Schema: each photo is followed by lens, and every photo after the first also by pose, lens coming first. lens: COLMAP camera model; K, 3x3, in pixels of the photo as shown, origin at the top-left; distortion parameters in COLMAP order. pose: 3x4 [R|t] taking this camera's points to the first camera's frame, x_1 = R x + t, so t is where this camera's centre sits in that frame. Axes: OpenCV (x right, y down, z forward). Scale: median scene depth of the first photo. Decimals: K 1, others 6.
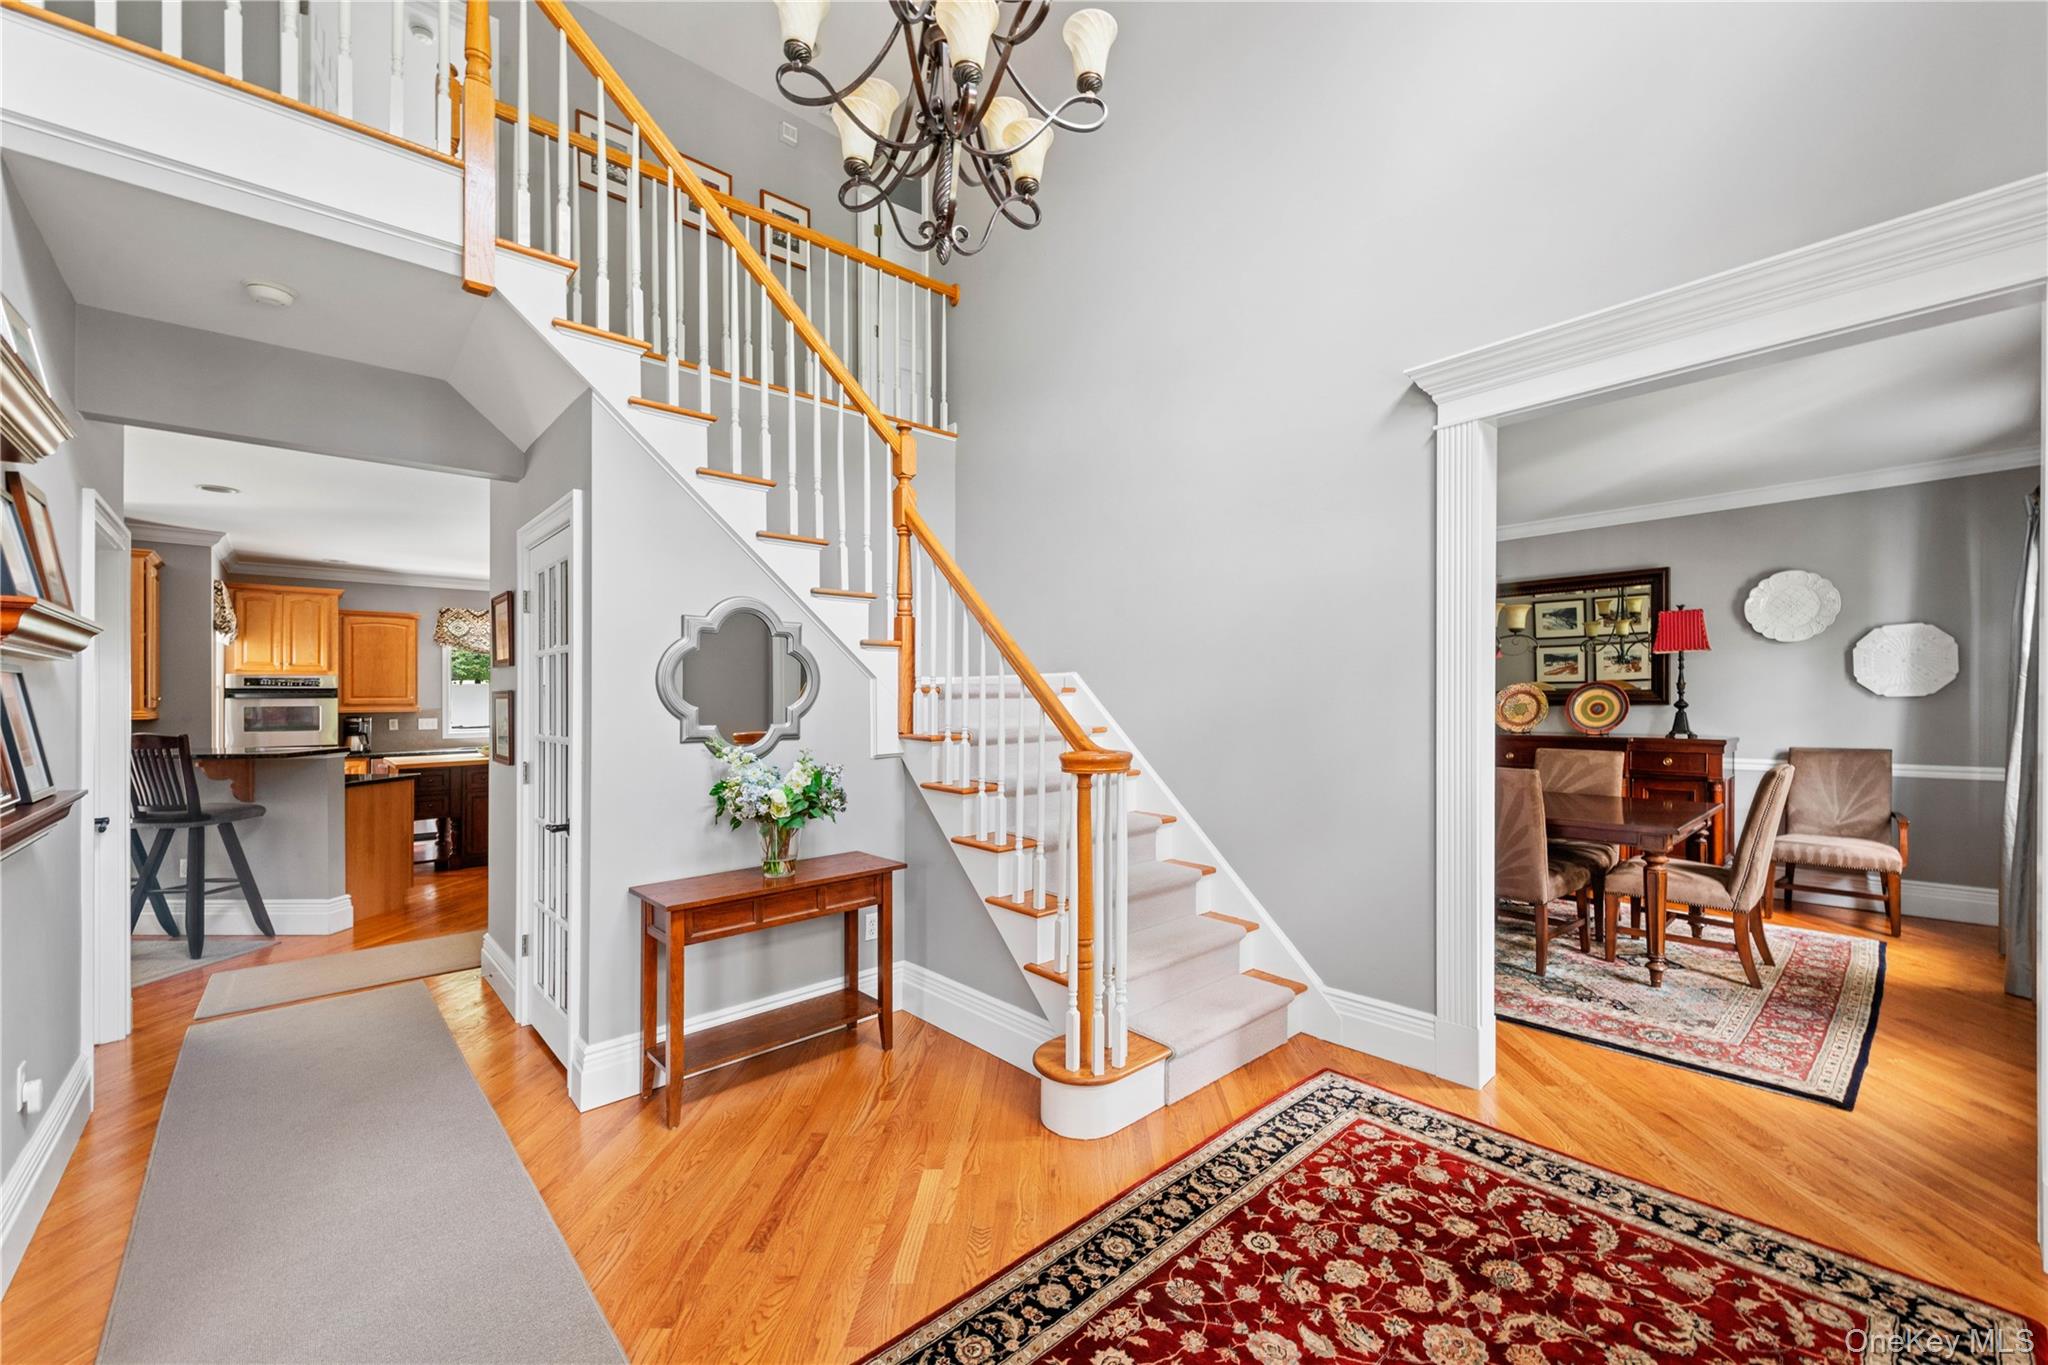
lens RADIAL K [[814.3, 0, 1021.1], [0, 814.3, 681.6], [0, 0, 1]] dist [0.006464, -0.002679]
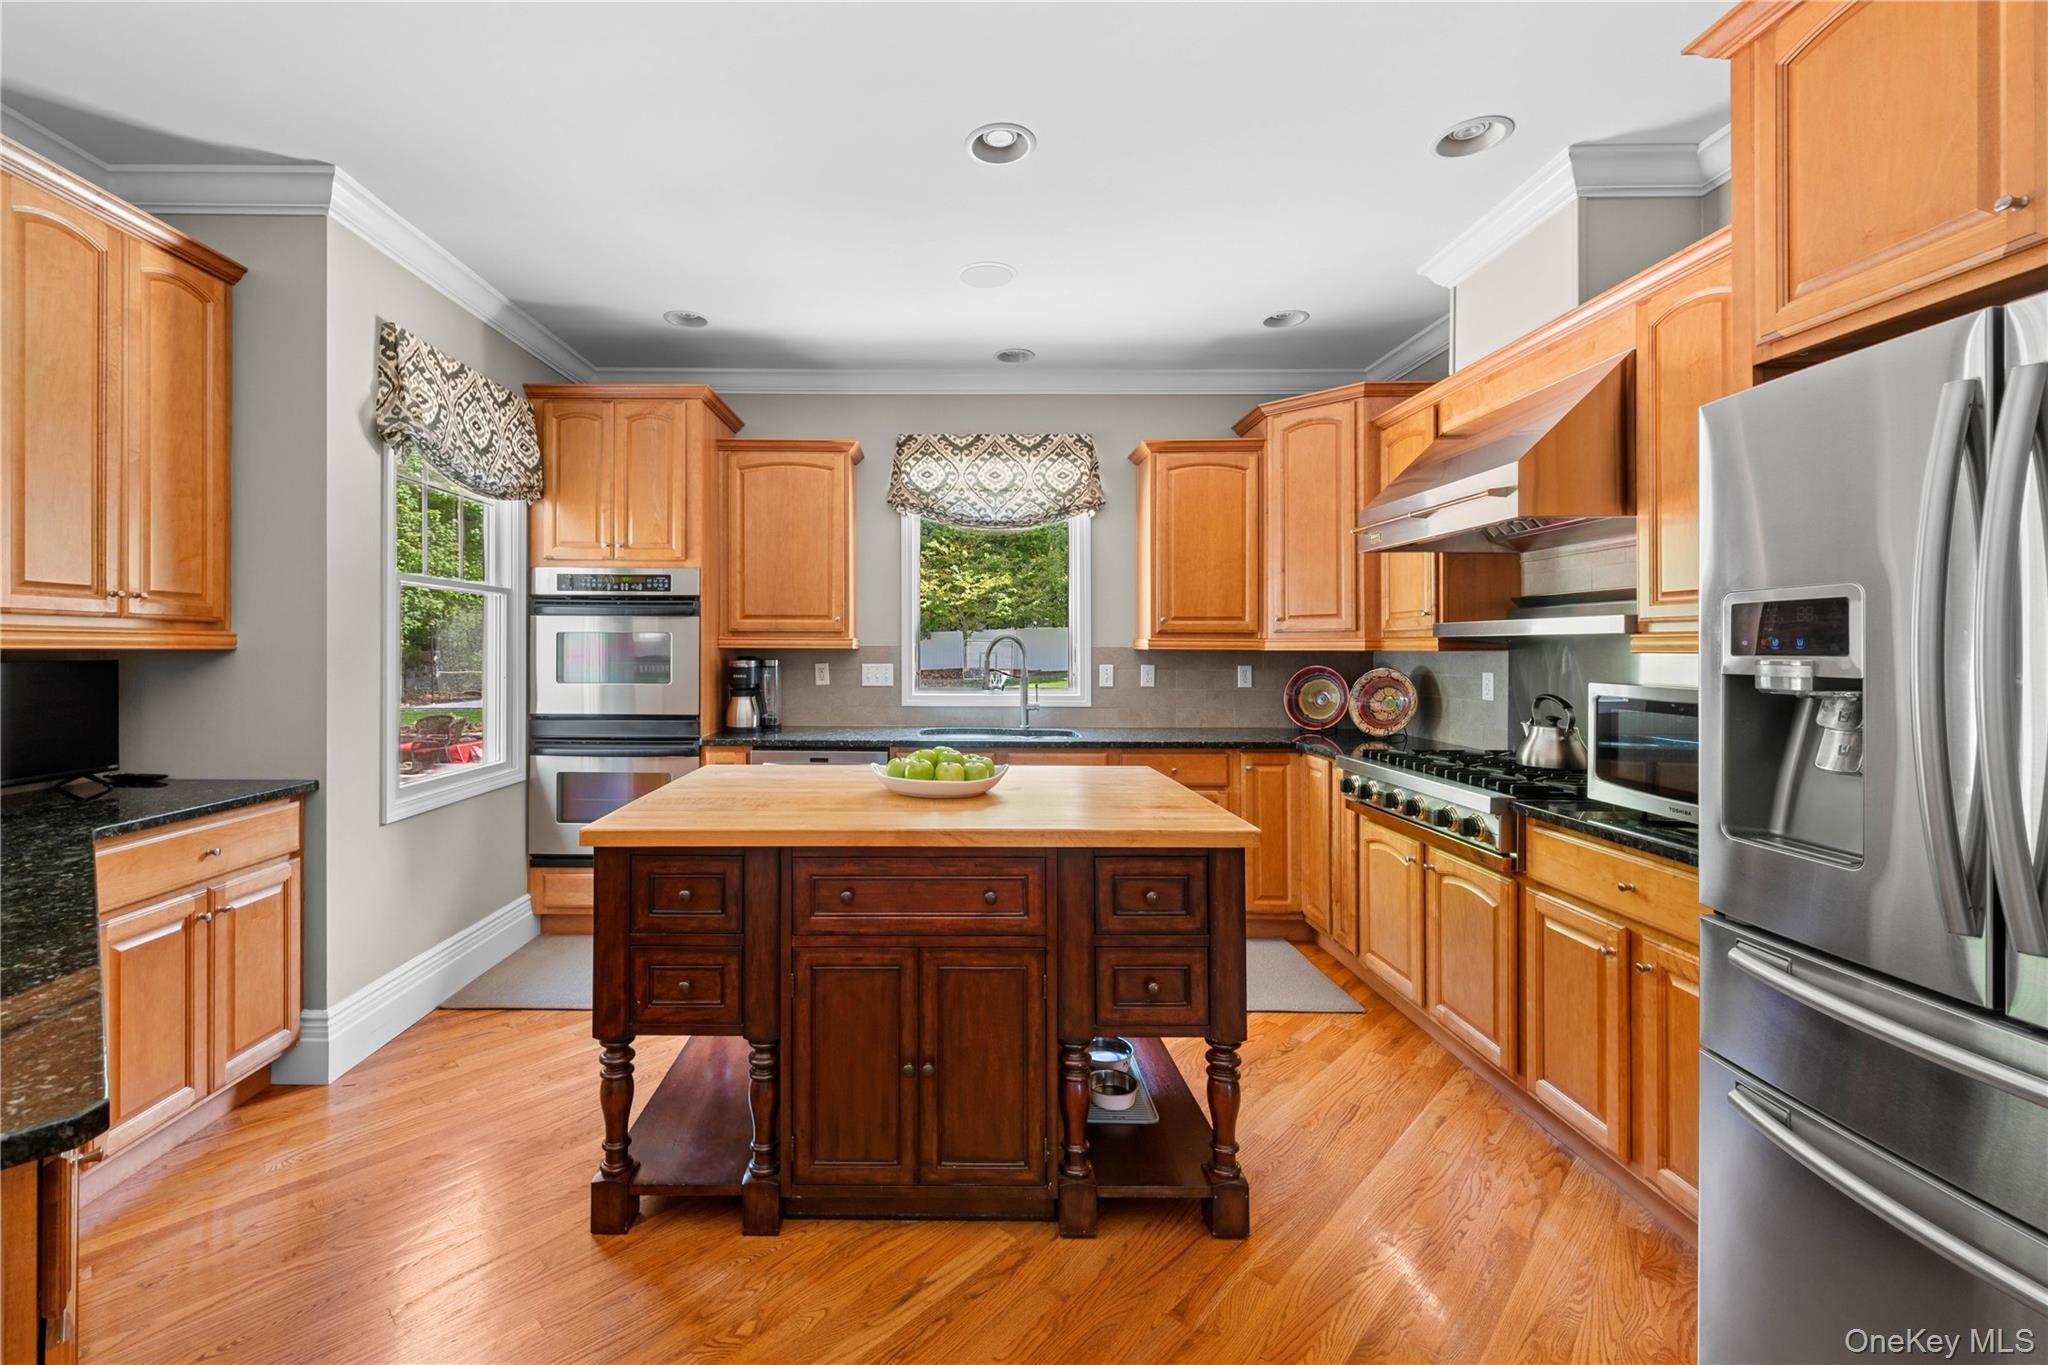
lens RADIAL K [[814.3, 0, 919.9], [0, 814.3, 648.0], [0, 0, 1]] dist [0.006464, -0.002679]
pose [[0.733292, 0.000516, -0.679913, -0.408785], [0.008781, 0.999909, 0.010230, 0.033782], [0.679857, -0.013471, 0.733221, 0.715008]]
